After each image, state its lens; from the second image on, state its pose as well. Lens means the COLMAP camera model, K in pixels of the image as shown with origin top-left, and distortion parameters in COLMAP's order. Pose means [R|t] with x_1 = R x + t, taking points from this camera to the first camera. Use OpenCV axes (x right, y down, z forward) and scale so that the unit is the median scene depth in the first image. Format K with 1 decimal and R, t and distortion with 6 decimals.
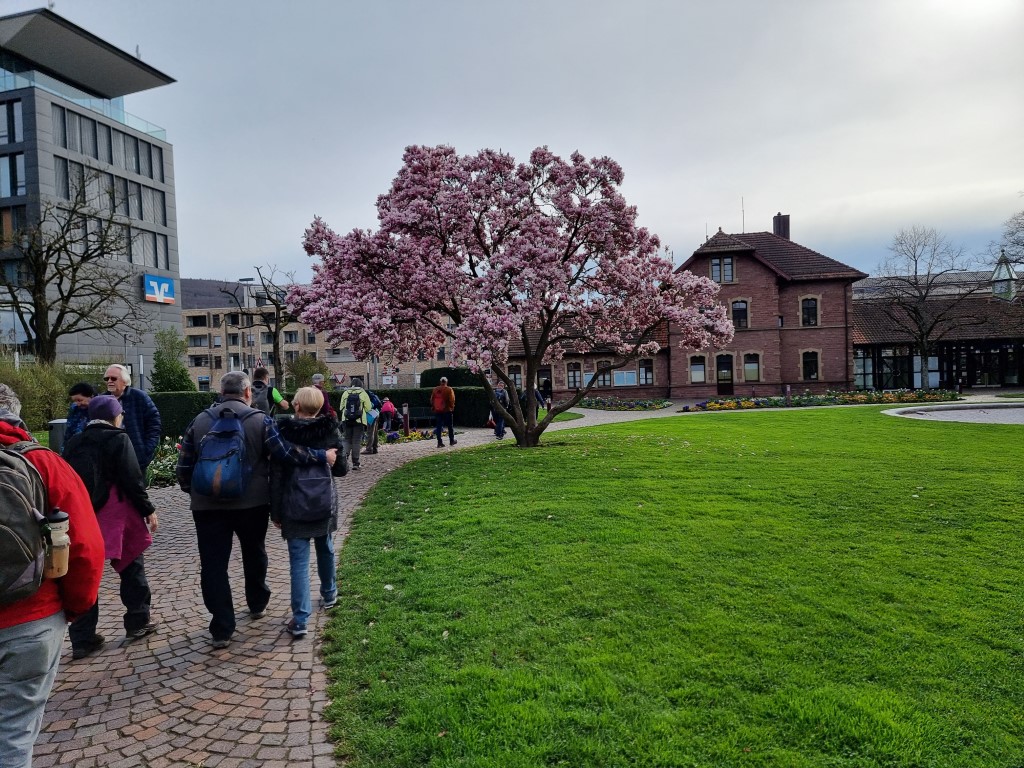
lens RADIAL K [[710.7, 0, 518.0], [0, 710.7, 400.9], [0, 0, 1]] dist [0.058241, -0.044730]
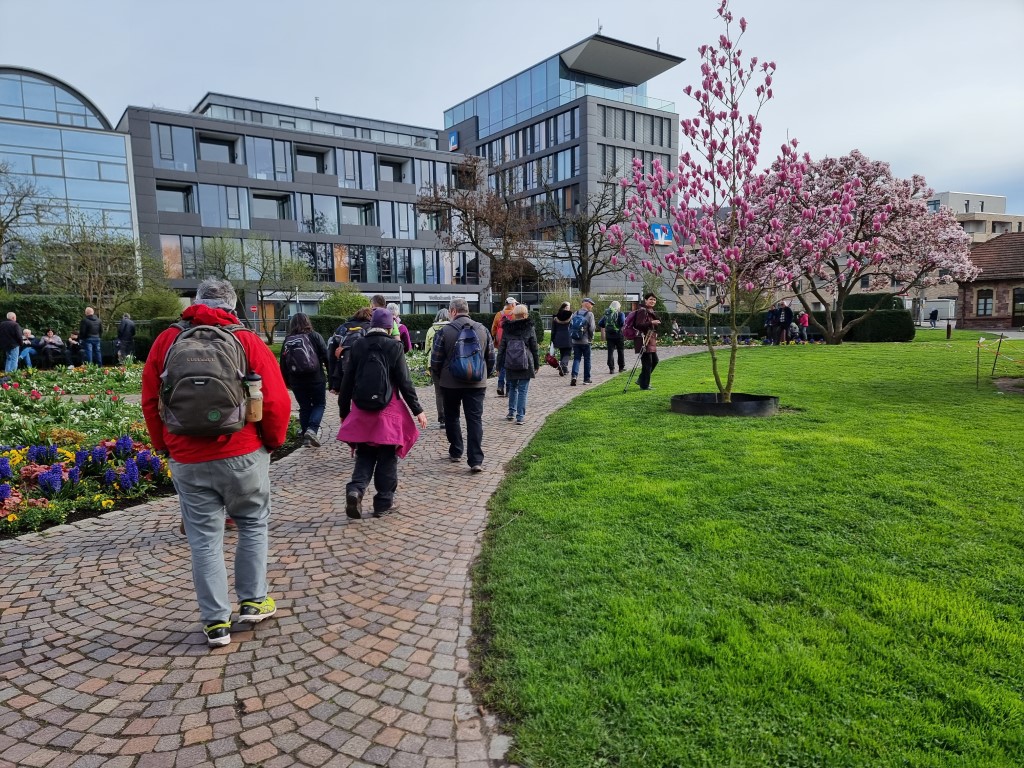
lens RADIAL K [[710.7, 0, 505.2], [0, 710.7, 395.0], [0, 0, 1]] dist [0.058241, -0.044730]
pose [[0.767418, 0.084644, -0.635535, 0.138817], [-0.023344, 0.994279, 0.104235, 0.004325], [0.640722, -0.065156, 0.765003, -0.198816]]
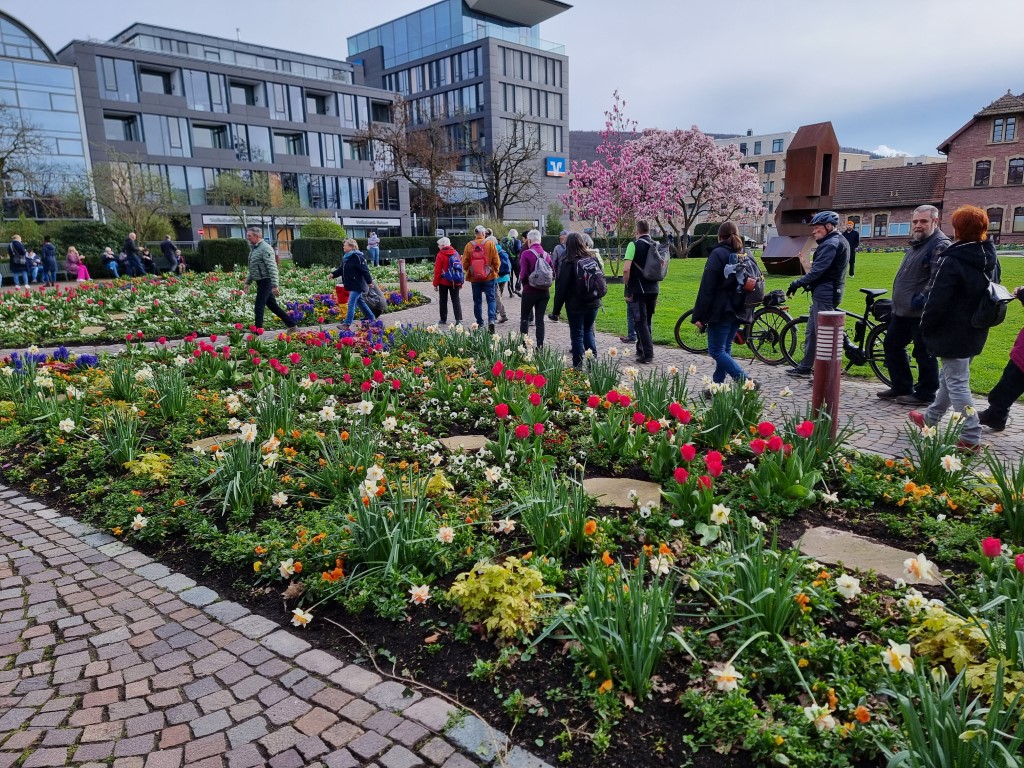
lens RADIAL K [[710.7, 0, 532.0], [0, 710.7, 386.1], [0, 0, 1]] dist [0.058241, -0.044730]
pose [[0.875840, 0.109731, -0.469962, 0.215900], [-0.020223, 0.981297, 0.191434, 0.007820], [0.482178, -0.158161, 0.861678, -0.393749]]
